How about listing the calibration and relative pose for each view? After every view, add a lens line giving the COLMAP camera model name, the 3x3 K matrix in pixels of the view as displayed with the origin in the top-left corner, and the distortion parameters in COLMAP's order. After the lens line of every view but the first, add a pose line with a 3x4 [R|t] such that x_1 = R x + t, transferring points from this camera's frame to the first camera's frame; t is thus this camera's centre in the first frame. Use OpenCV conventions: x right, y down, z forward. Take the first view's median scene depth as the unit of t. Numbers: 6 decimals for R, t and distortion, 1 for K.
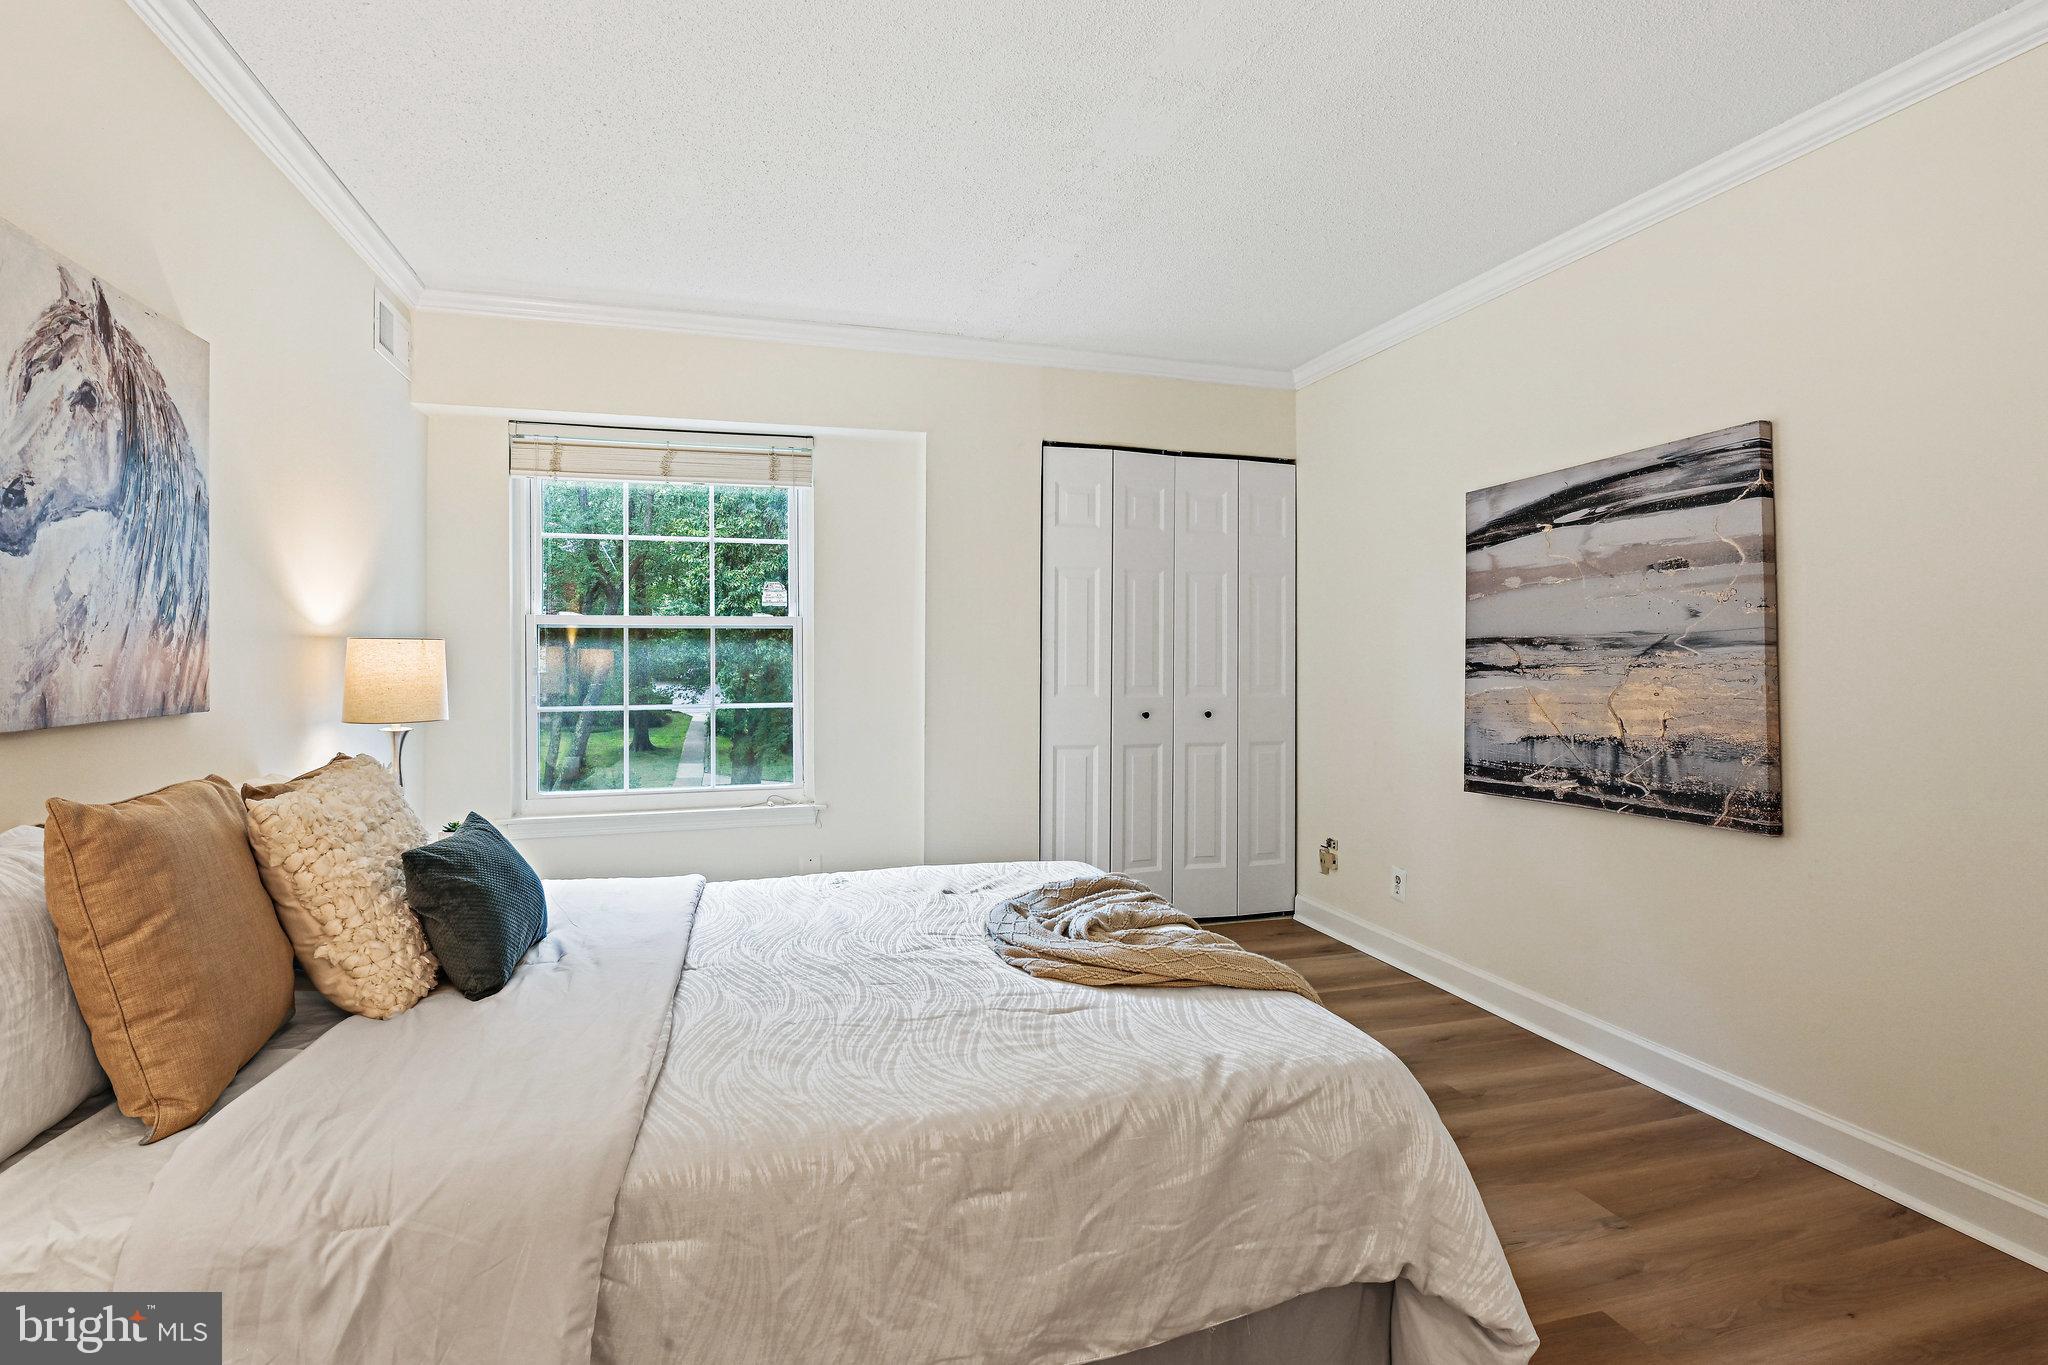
lens RADIAL K [[996.1, 0, 1024.2], [0, 996.1, 656.9], [0, 0, 1]] dist [-0.001389, 0.000119]
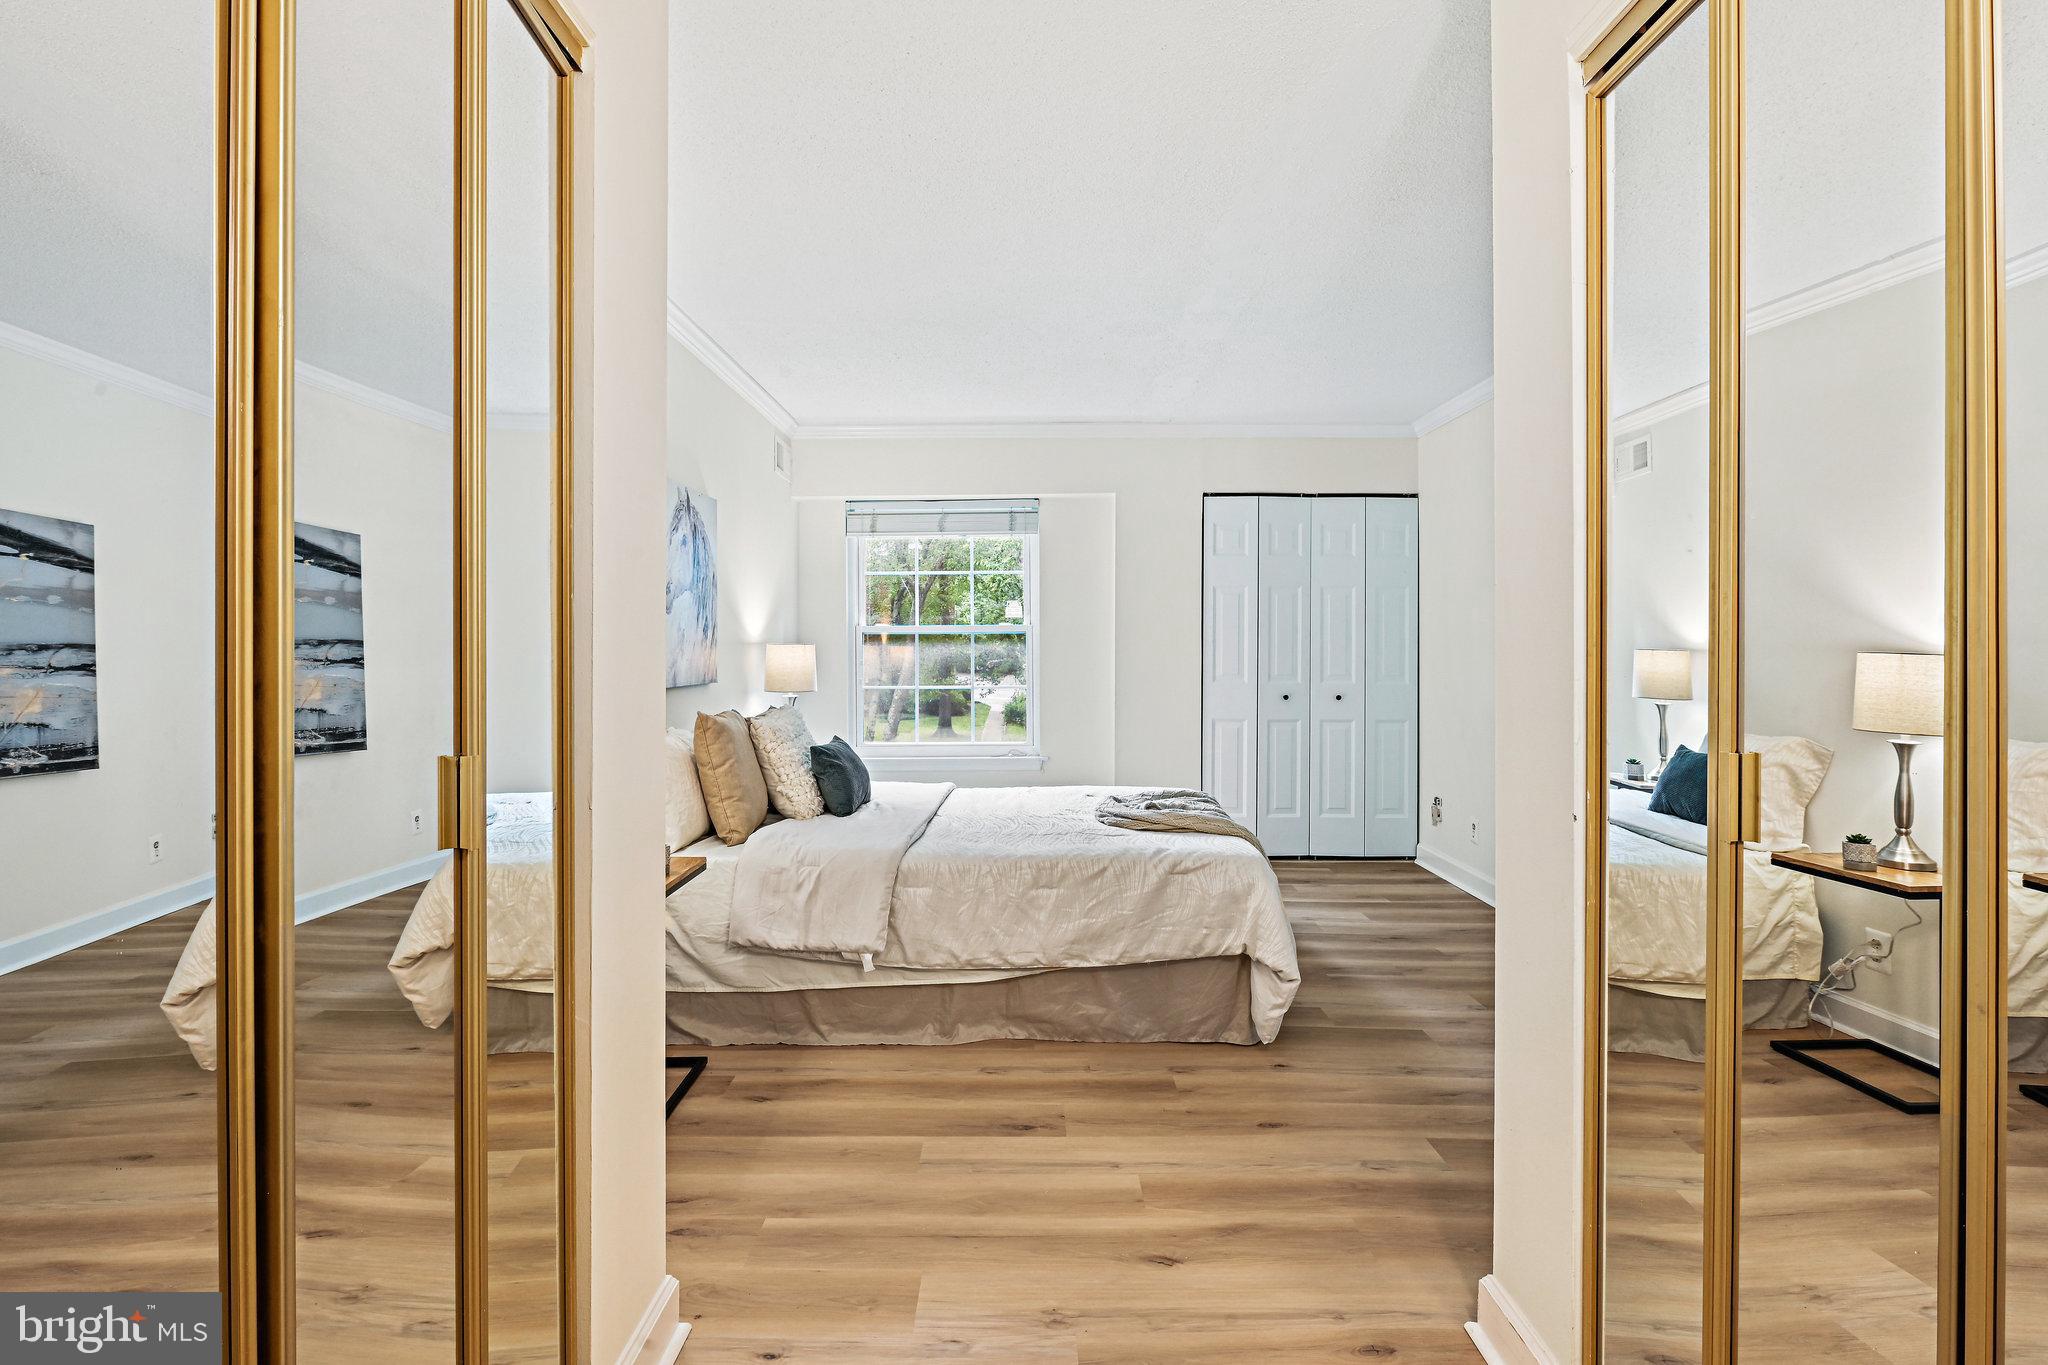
lens RADIAL K [[1060.1, 0, 1021.8], [0, 1060.1, 654.2], [0, 0, 1]] dist [0.000003, -0.000007]
pose [[0.955405, -0.000376, -0.295297, 0.444982], [0.002015, 0.999984, 0.005247, -0.014113], [0.295291, -0.005608, 0.955391, -0.956267]]
